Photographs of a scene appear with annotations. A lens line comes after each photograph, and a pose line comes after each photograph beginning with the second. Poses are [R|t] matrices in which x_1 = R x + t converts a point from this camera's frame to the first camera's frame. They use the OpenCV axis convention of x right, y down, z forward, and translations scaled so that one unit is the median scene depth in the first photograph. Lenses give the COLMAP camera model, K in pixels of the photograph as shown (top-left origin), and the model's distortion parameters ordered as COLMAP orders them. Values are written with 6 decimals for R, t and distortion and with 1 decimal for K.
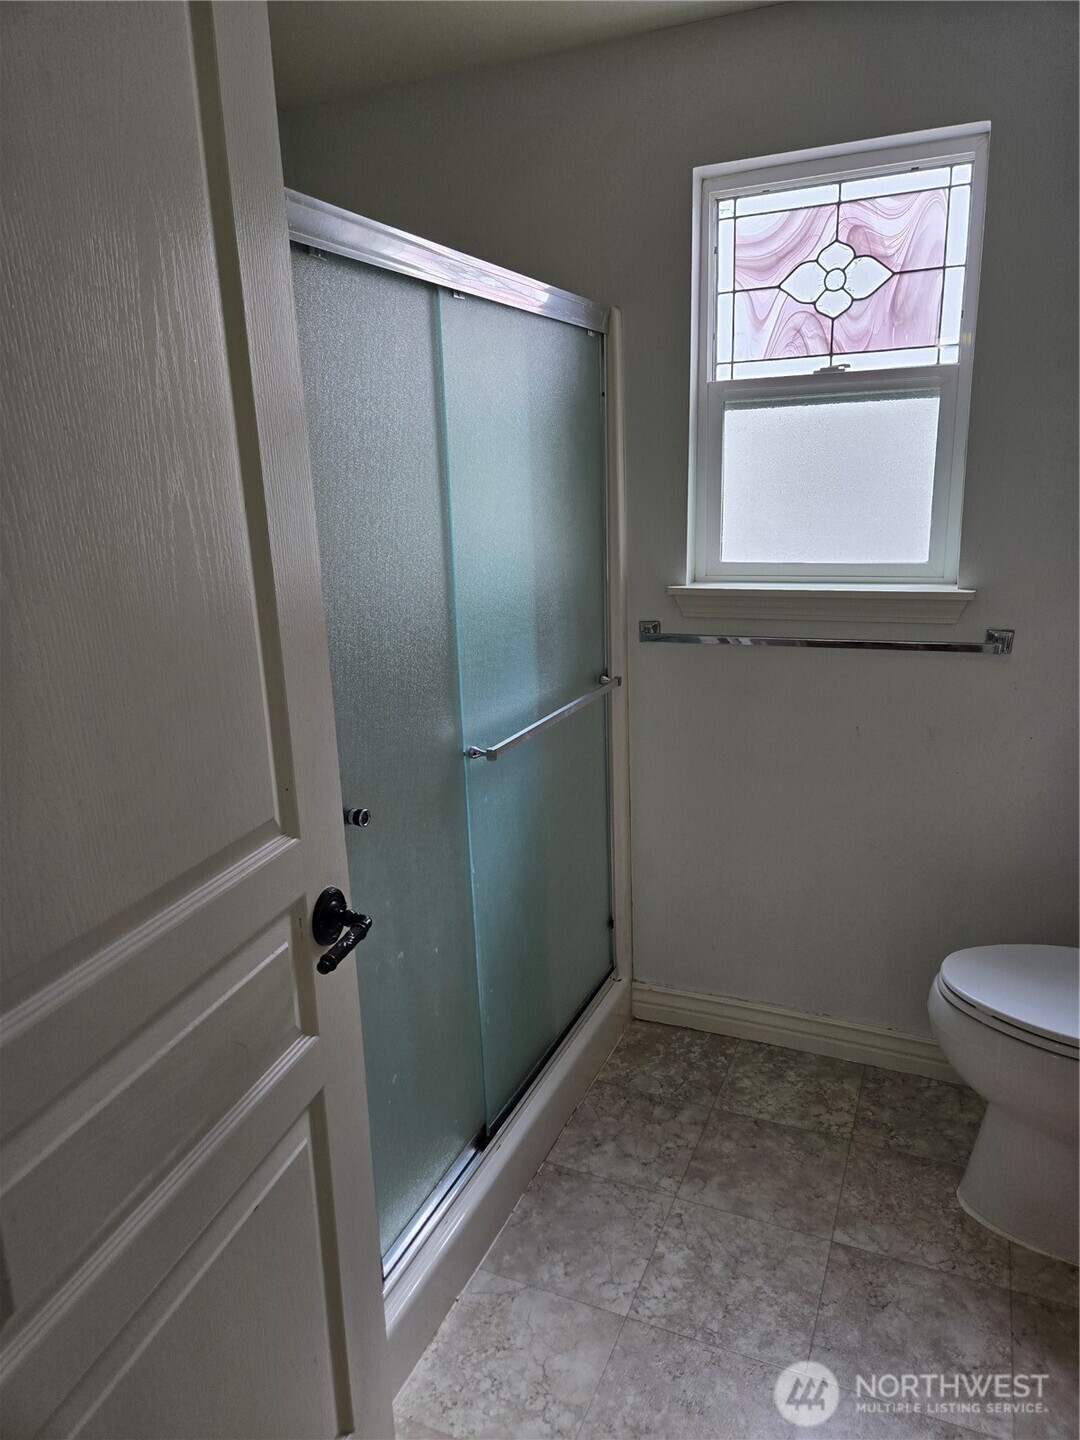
lens RADIAL K [[1011.2, 0, 543.4], [0, 1011.2, 693.1], [0, 0, 1]] dist [0.053381, -0.007120]
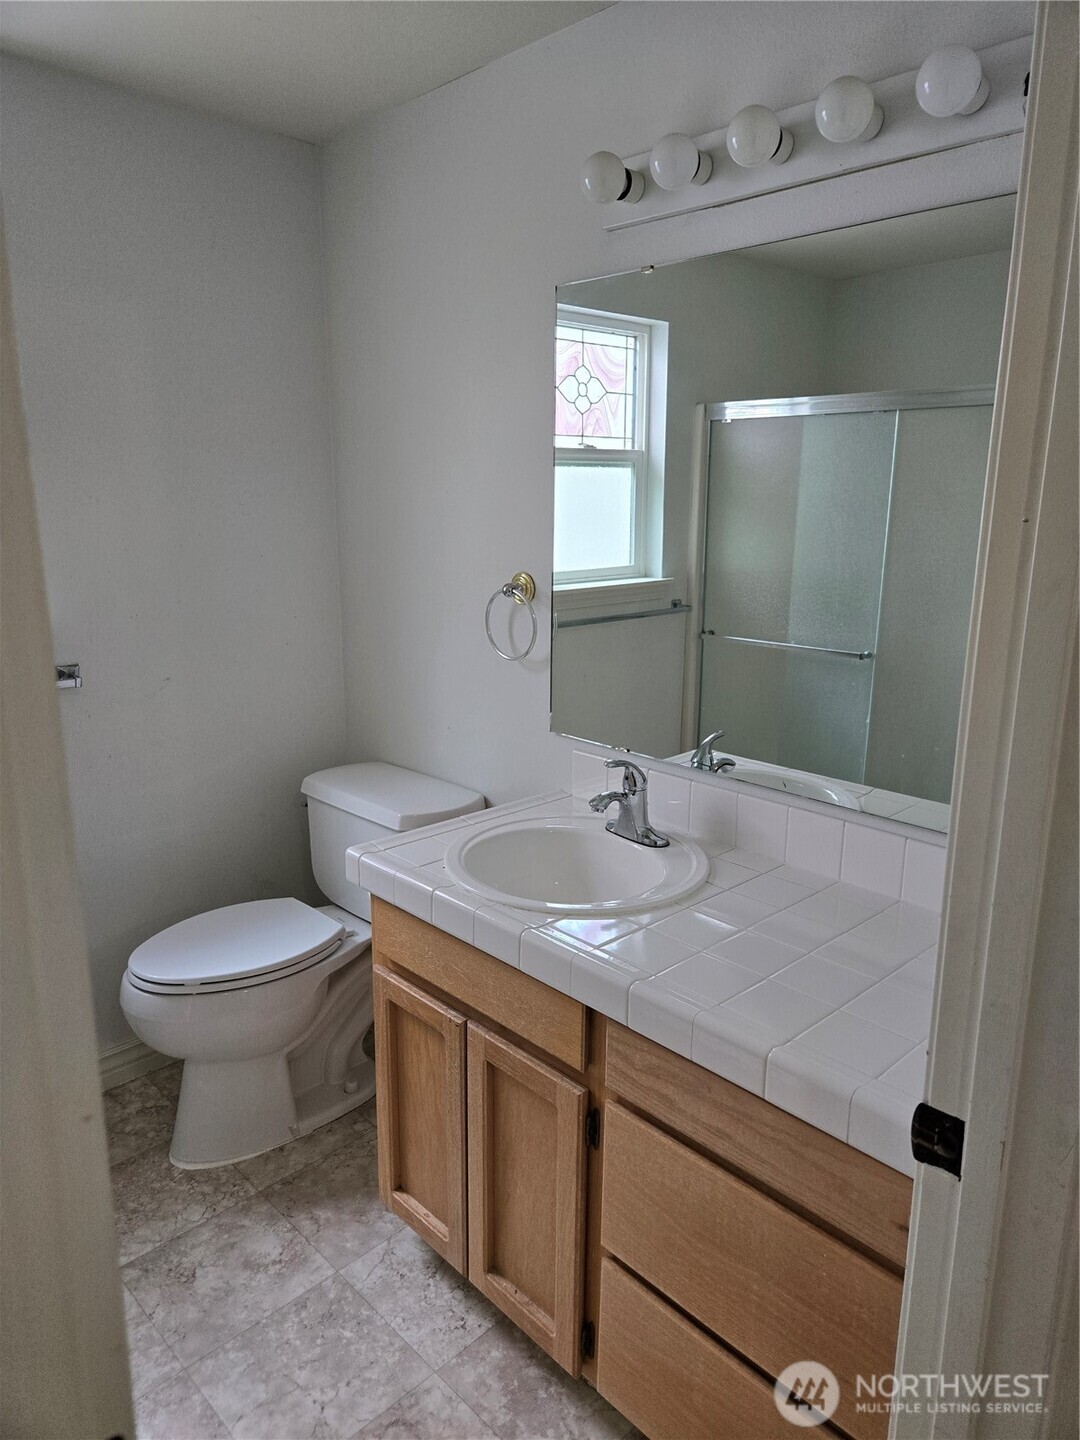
lens RADIAL K [[975.7, 0, 540.0], [0, 975.7, 720.0], [0, 0, 1]] dist [0.030611, -0.004361]
pose [[0.386552, -0.171398, 0.906201, -0.605376], [0.188818, 0.976474, 0.104146, -0.037446], [-0.902732, 0.130849, 0.409821, 0.254718]]
